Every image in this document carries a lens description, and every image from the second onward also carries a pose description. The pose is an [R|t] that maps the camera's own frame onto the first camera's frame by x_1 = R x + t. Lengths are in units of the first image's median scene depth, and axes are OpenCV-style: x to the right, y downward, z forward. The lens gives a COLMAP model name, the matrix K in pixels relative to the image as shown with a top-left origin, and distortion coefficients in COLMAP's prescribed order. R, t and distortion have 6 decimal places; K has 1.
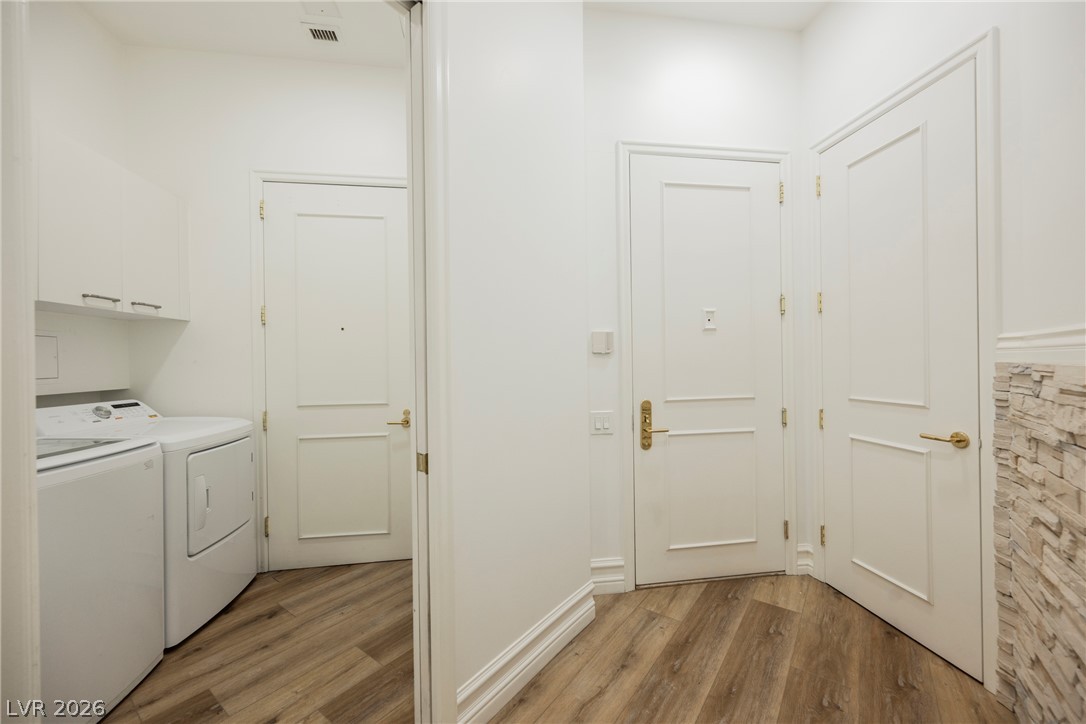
lens RADIAL K [[425.2, 0, 545.3], [0, 425.2, 361.3], [0, 0, 1]] dist [-0.001028, -0.000197]
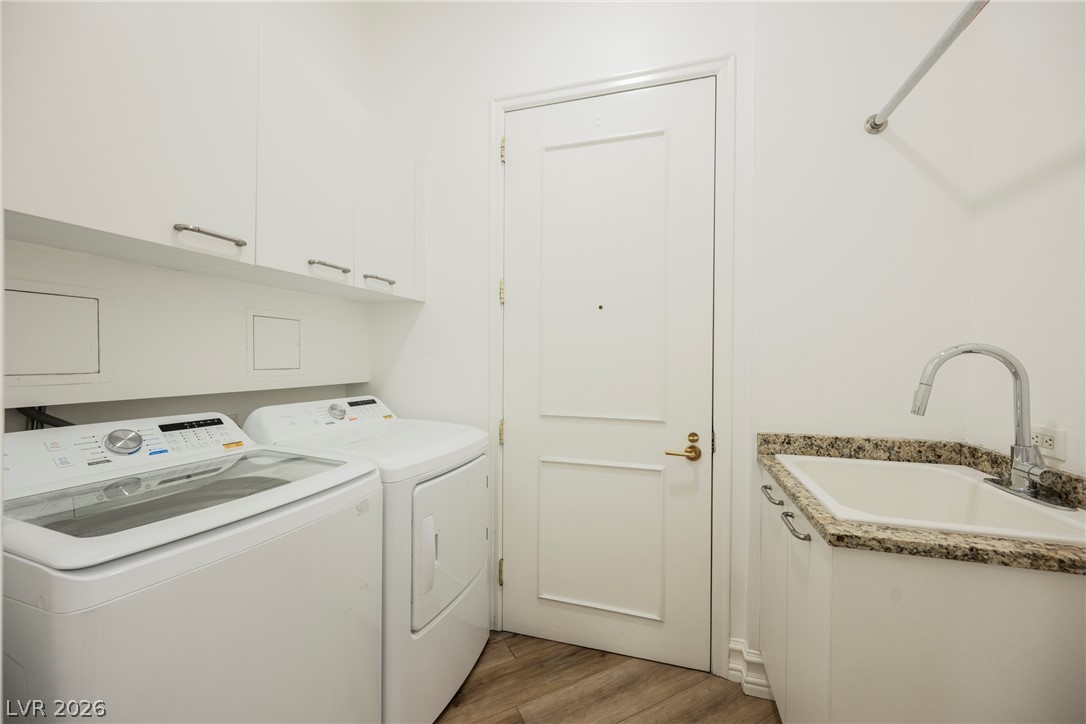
lens RADIAL K [[425.2, 0, 545.3], [0, 425.2, 361.3], [0, 0, 1]] dist [-0.001028, -0.000197]
pose [[0.902187, 0.022331, -0.430767, -0.296968], [-0.018365, 0.999742, 0.013364, 0.003926], [0.430954, -0.004146, 0.902364, 0.392085]]
